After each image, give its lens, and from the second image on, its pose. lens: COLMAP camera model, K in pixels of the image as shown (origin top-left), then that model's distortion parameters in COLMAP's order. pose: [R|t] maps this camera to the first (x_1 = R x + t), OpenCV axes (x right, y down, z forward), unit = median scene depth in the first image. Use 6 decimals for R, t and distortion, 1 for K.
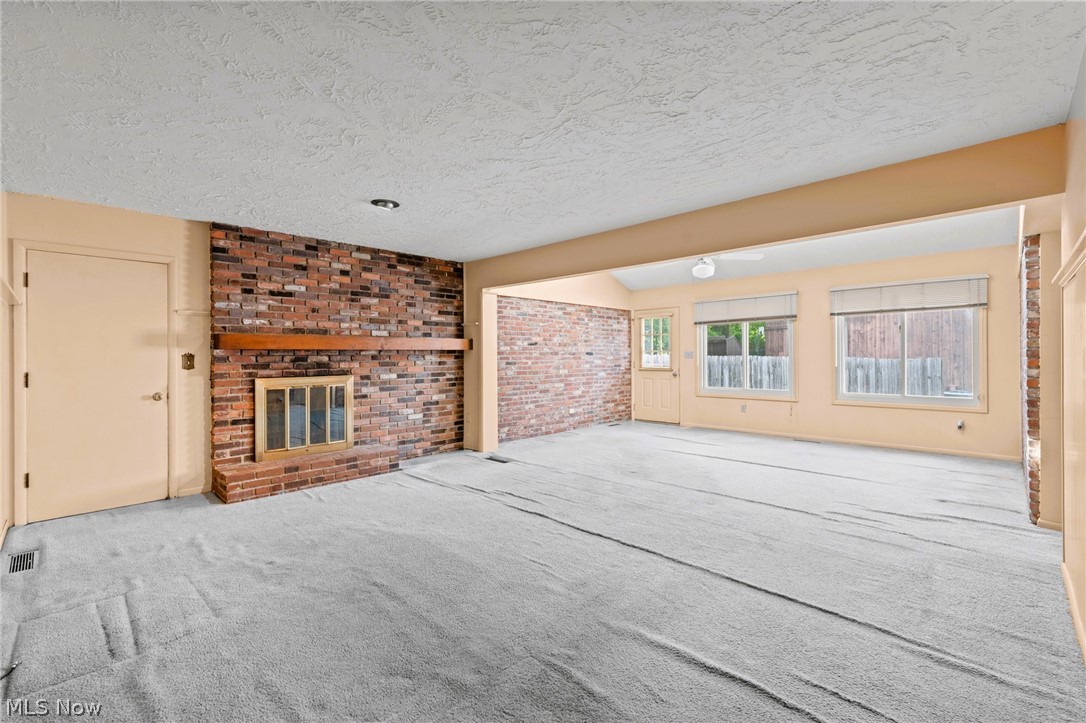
lens RADIAL K [[478.8, 0, 547.0], [0, 478.8, 356.4], [0, 0, 1]] dist [0.002451, -0.000009]
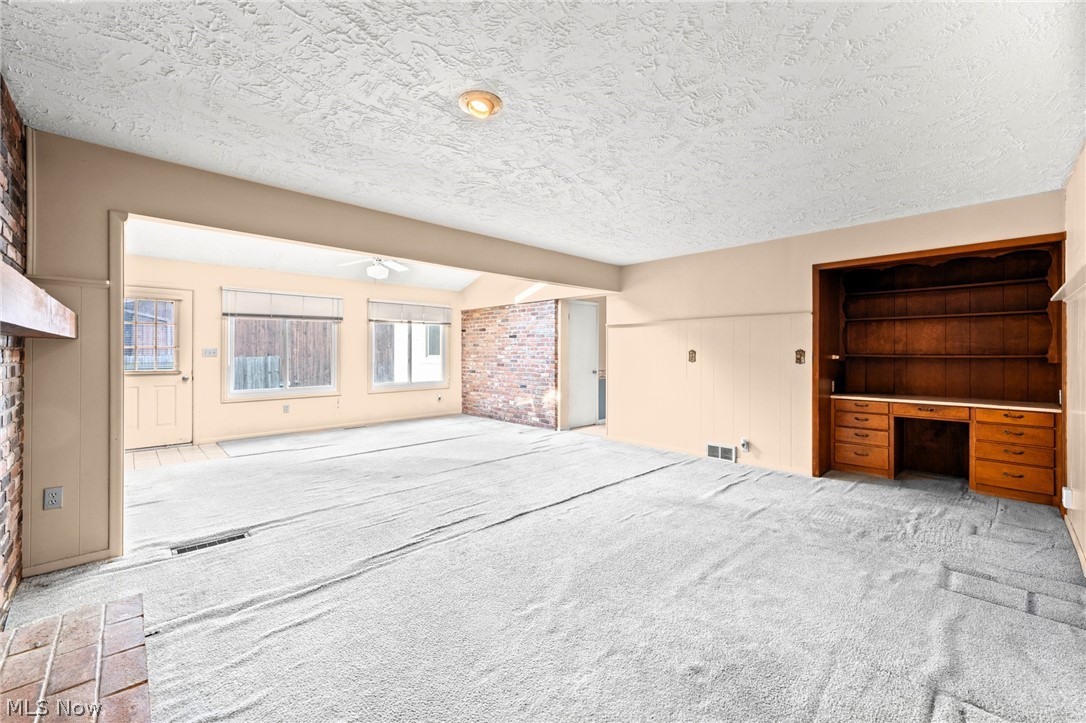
lens RADIAL K [[436.5, 0, 548.7], [0, 436.5, 350.9], [0, 0, 1]] dist [-0.001814, -0.000087]
pose [[0.022222, 0.008984, 0.999713, -0.457289], [0.001939, 0.999957, -0.009029, 0.001317], [-0.999751, 0.002139, 0.022204, 0.461927]]
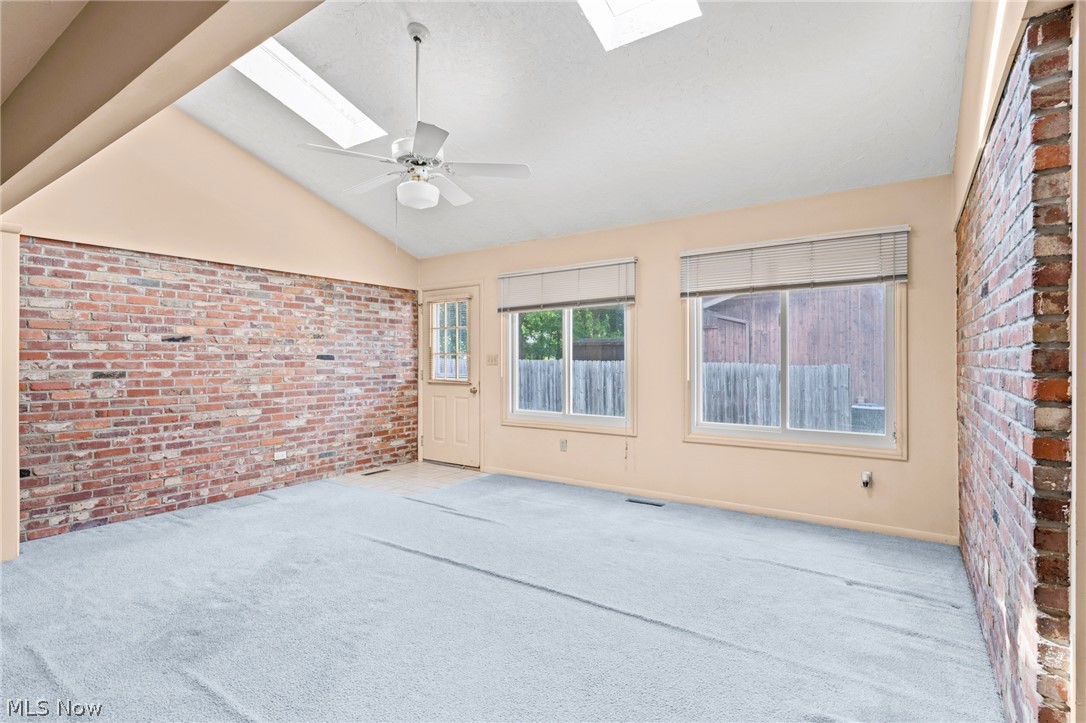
lens RADIAL K [[533.7, 0, 549.9], [0, 533.7, 358.8], [0, 0, 1]] dist [0.001125, 0.000759]
pose [[0.985377, 0.003995, 0.170340, 0.276514], [-0.003427, 0.999988, -0.003627, -0.002504], [-0.170353, 0.002991, 0.985379, 0.317194]]
